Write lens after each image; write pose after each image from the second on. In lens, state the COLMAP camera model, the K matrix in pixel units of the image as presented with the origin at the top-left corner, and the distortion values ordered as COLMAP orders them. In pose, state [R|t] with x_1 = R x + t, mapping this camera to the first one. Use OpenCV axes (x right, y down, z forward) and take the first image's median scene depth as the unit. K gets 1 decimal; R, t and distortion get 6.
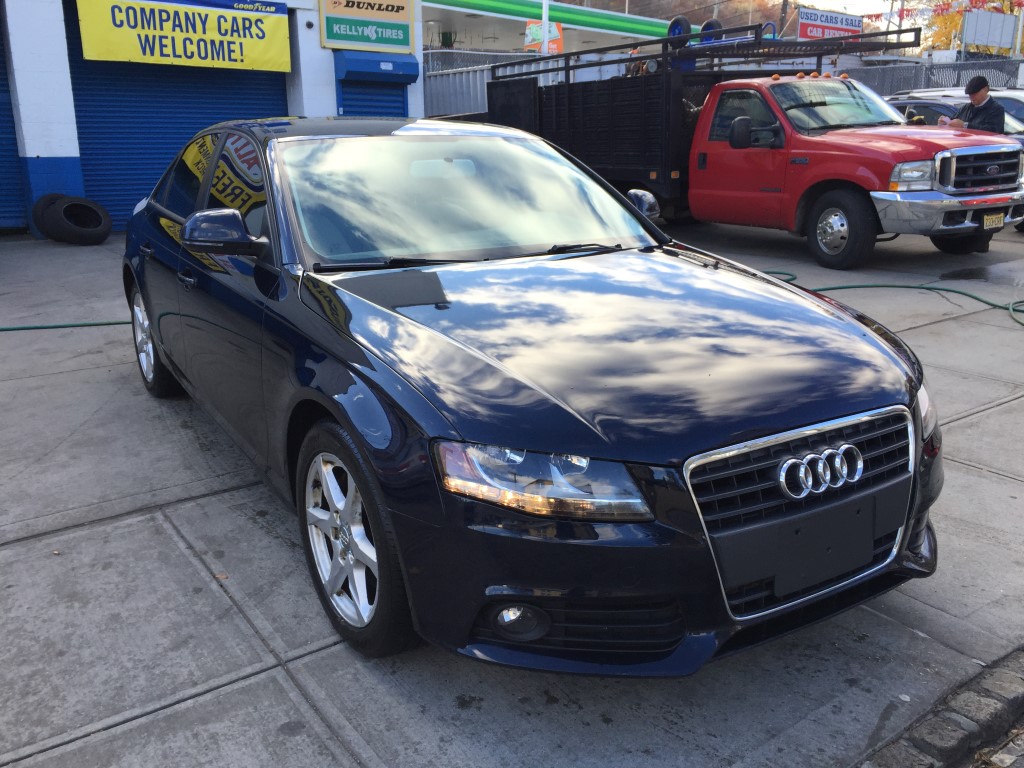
lens RADIAL K [[890.3, 0, 512.0], [0, 890.3, 384.0], [0, 0, 1]] dist [0.091283, -0.116516]
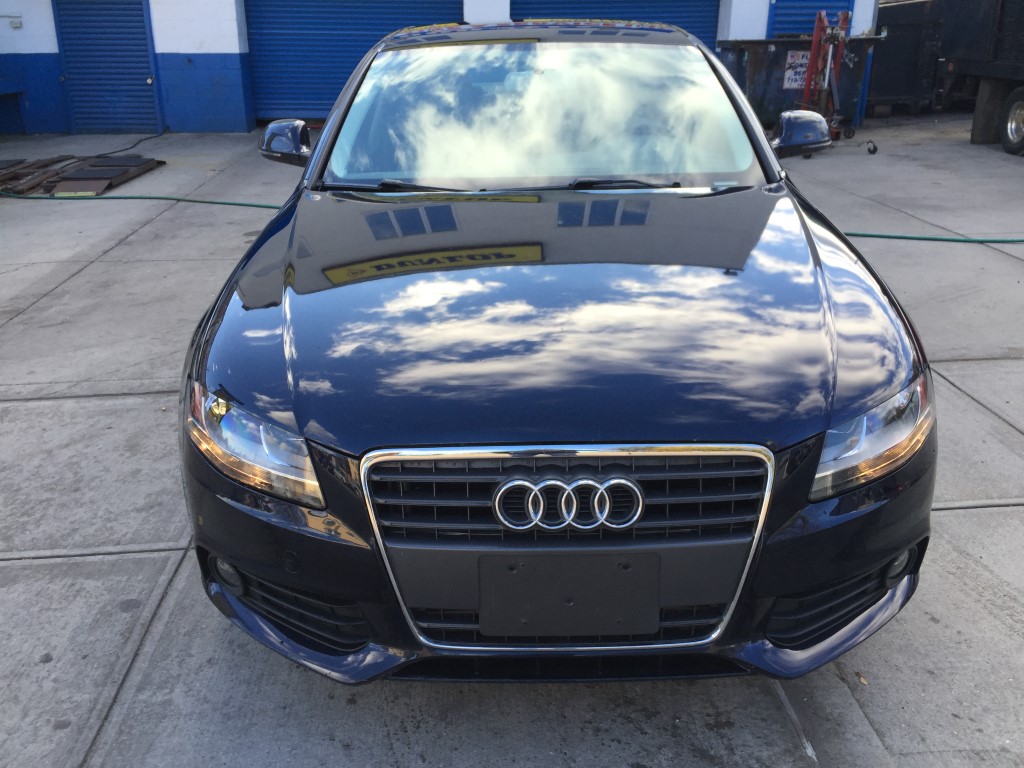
lens RADIAL K [[890.3, 0, 512.0], [0, 890.3, 384.0], [0, 0, 1]] dist [0.091283, -0.116516]
pose [[0.843034, 0.186527, -0.504482, 0.682861], [-0.128604, 0.980640, 0.147672, -0.116490], [0.522260, -0.059614, 0.850700, 0.315547]]
